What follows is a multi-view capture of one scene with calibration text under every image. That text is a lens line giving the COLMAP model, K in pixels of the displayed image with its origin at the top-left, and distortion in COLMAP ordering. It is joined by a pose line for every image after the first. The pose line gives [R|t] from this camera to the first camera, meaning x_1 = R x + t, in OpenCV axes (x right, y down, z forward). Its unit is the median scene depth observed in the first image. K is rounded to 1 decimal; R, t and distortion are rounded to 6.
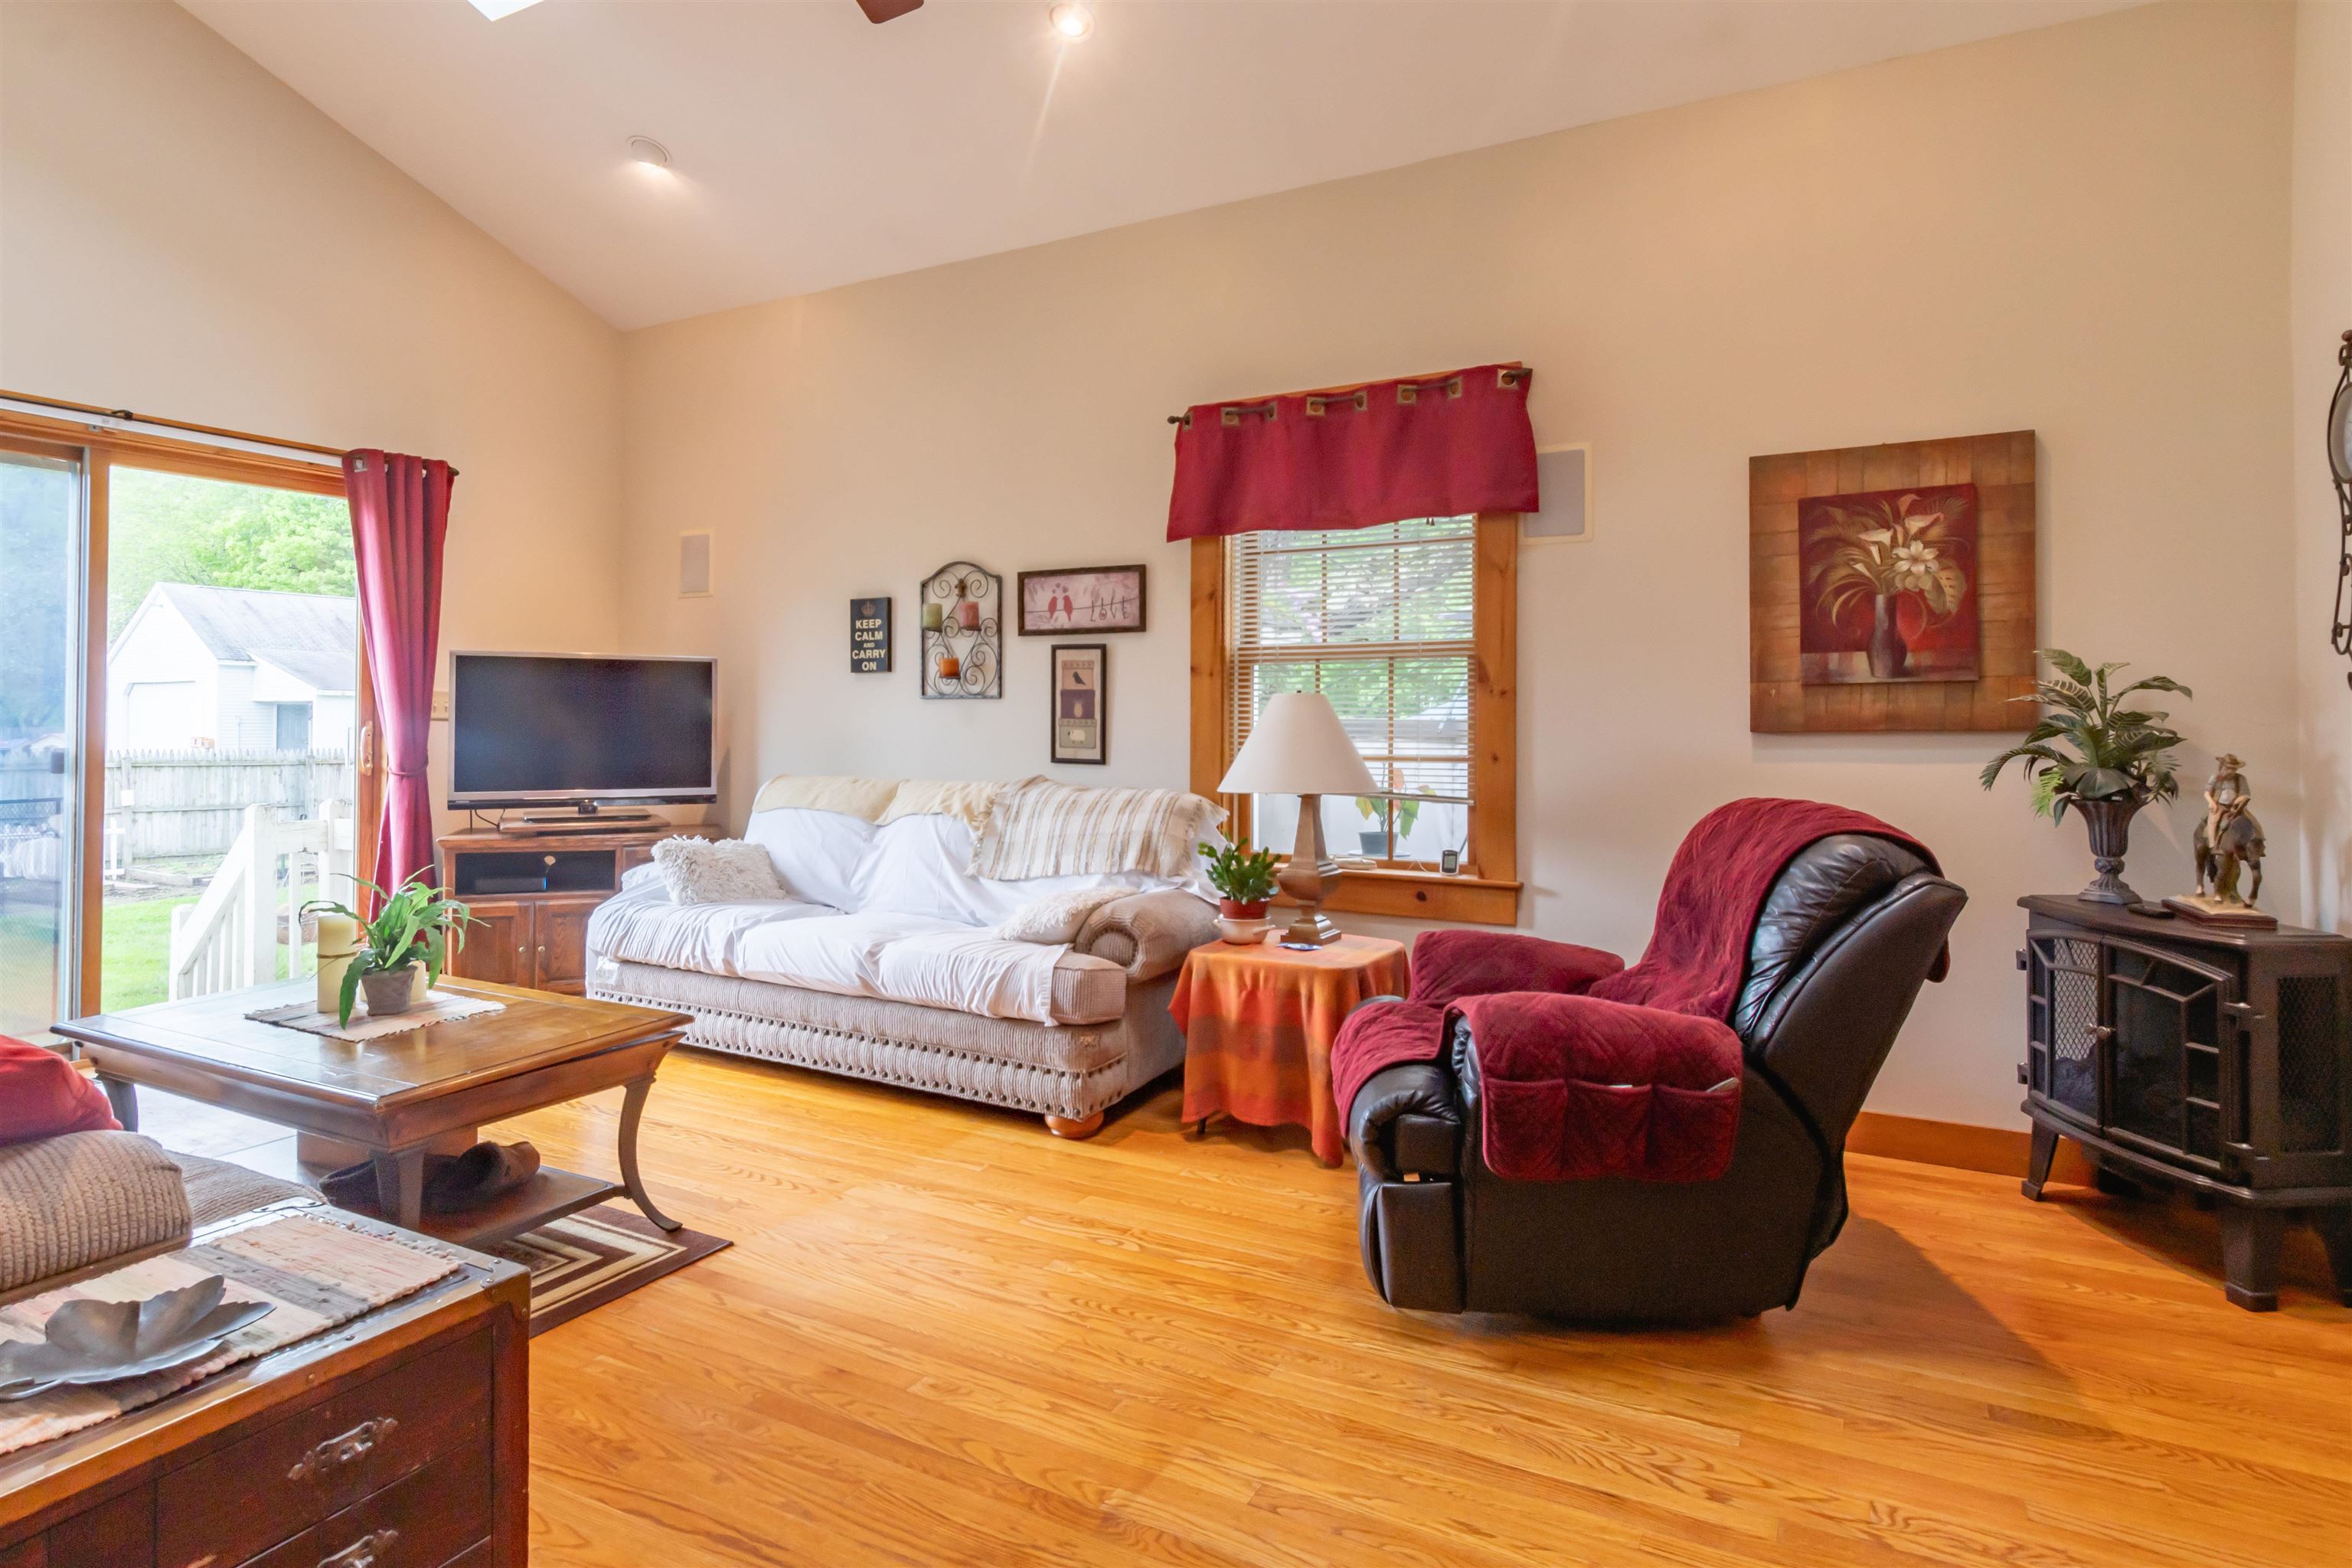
lens RADIAL K [[1261.7, 0, 1164.5], [0, 1261.7, 706.8], [0, 0, 1]] dist [0.003239, -0.000366]
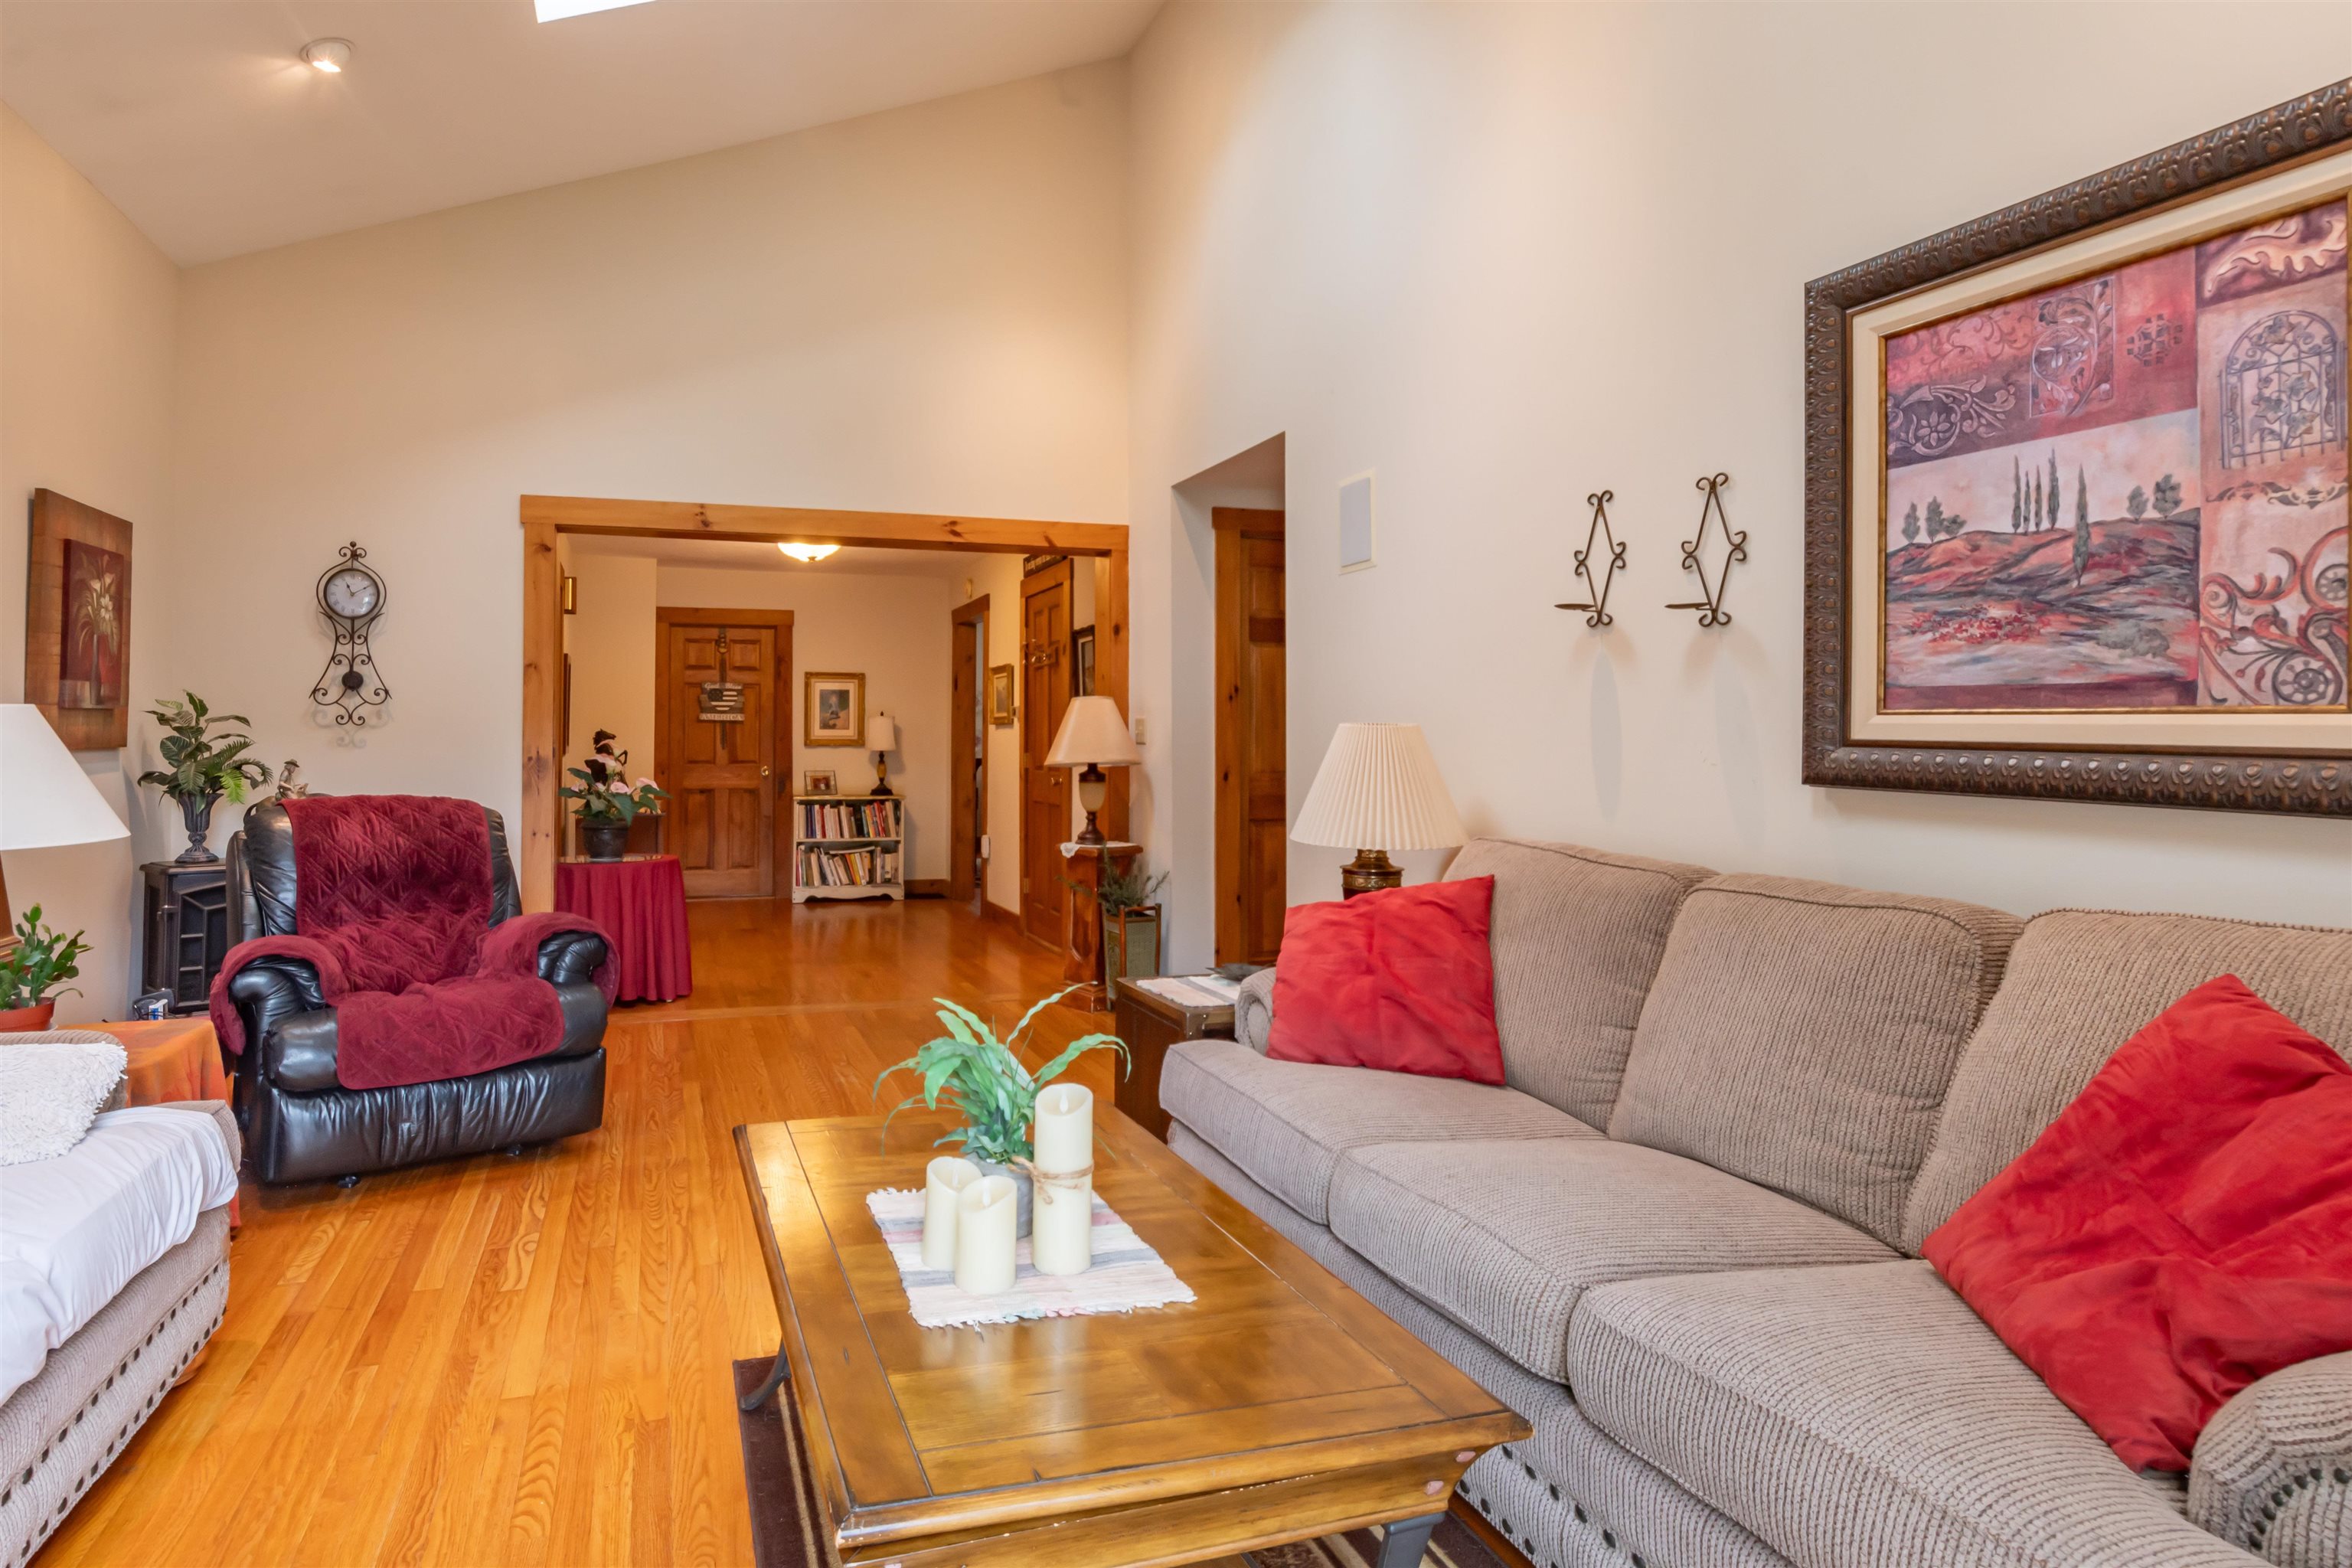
lens RADIAL K [[1268.0, 0, 1036.7], [0, 1268.0, 701.4], [0, 0, 1]] dist [0.000661, -0.000566]
pose [[-0.710429, 0.018639, 0.703522, -0.699427], [-0.011604, 0.999203, -0.038191, 0.007463], [-0.703673, -0.035296, -0.709647, 0.947082]]
